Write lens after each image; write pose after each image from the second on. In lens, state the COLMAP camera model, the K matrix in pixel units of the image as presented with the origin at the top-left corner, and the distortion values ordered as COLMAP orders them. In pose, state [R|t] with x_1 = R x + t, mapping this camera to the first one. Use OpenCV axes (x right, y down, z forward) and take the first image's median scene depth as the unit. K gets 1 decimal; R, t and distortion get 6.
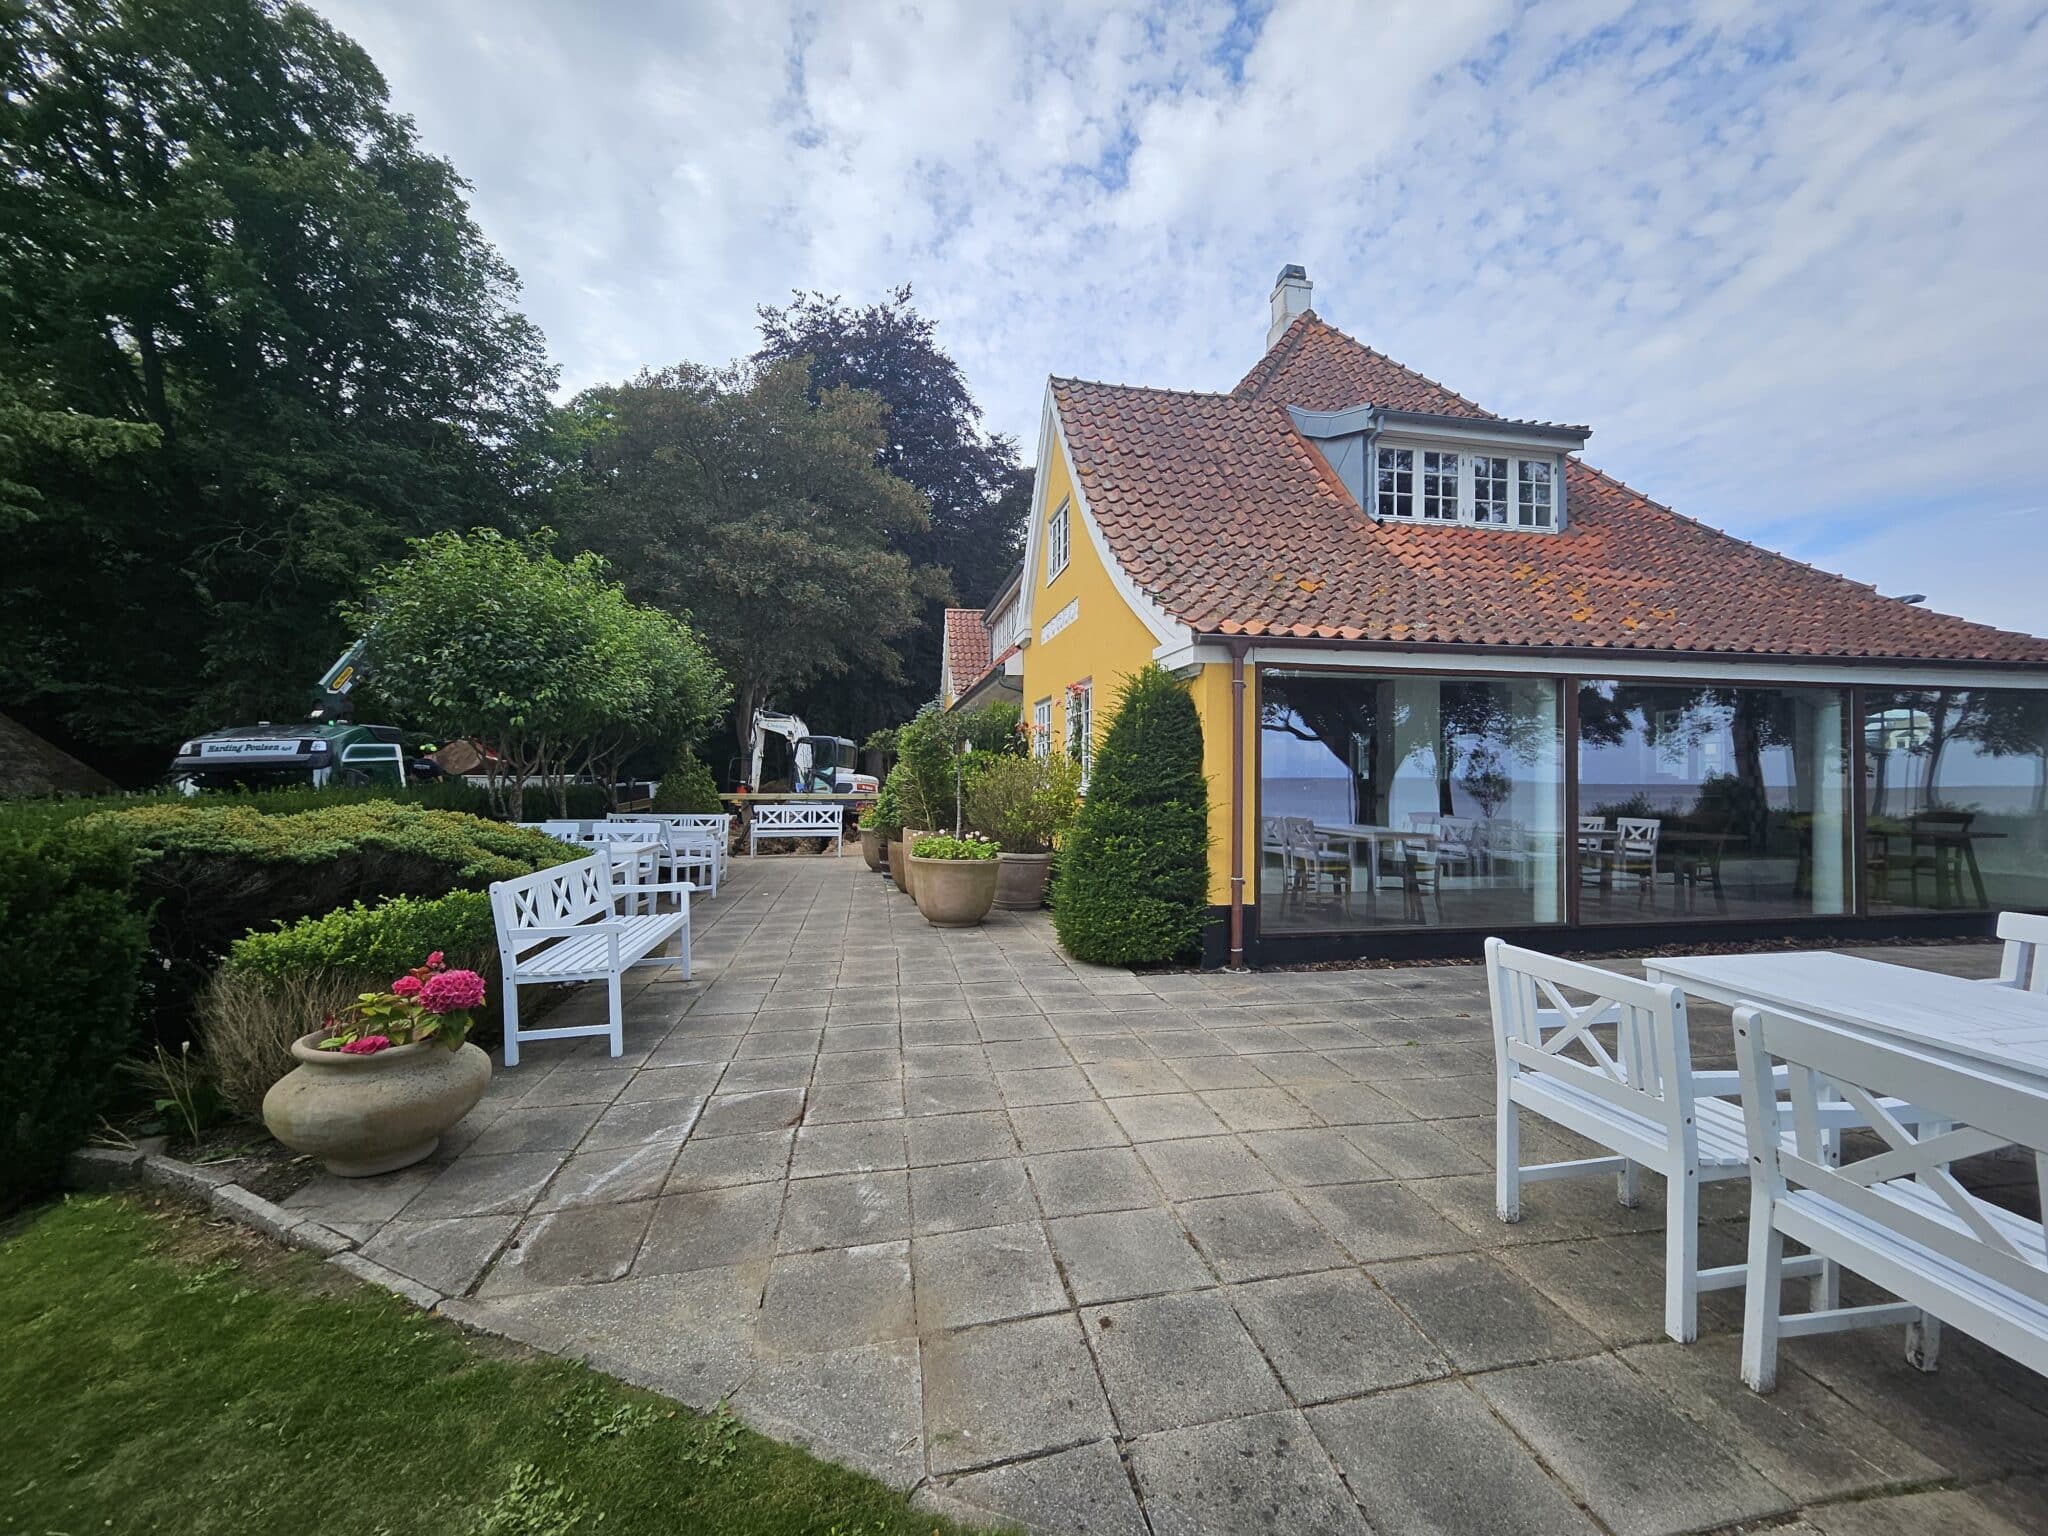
lens RADIAL K [[811.5, 0, 1025.6], [0, 811.5, 768.1], [0, 0, 1]] dist [0.000906, -0.000383]
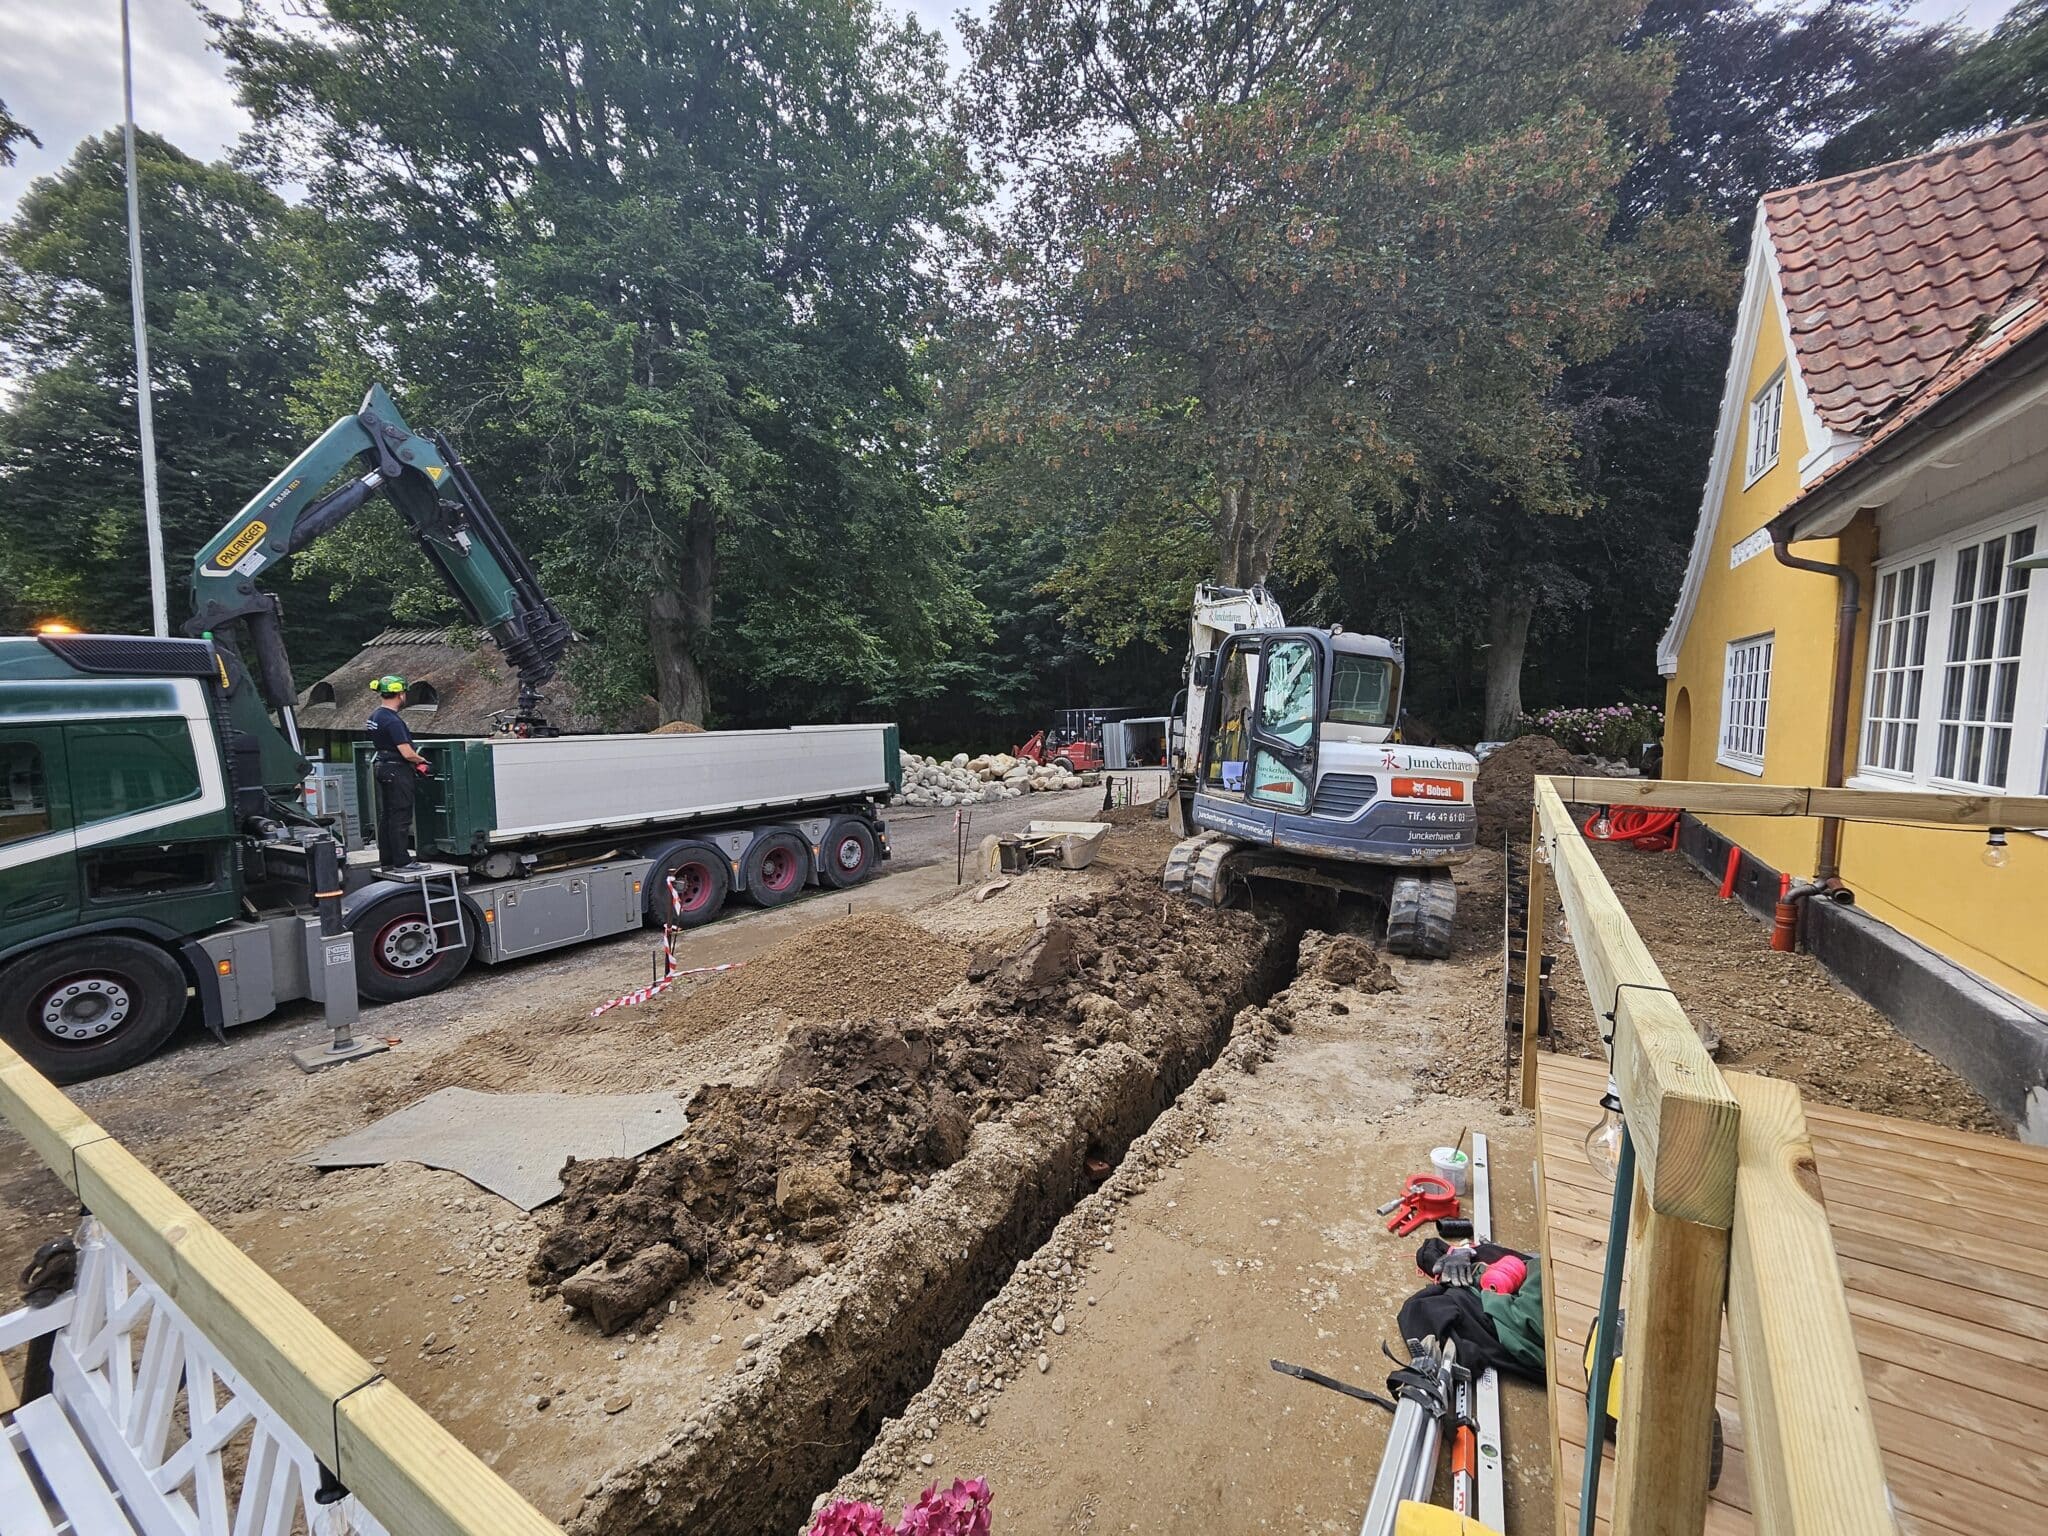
lens RADIAL K [[811.5, 0, 1025.6], [0, 811.5, 768.1], [0, 0, 1]] dist [0.000906, -0.000383]
pose [[0.751800, 0.056792, -0.656941, -0.150134], [0.005184, 0.995744, 0.092013, -0.018368], [0.659371, -0.072581, 0.748306, 0.927274]]
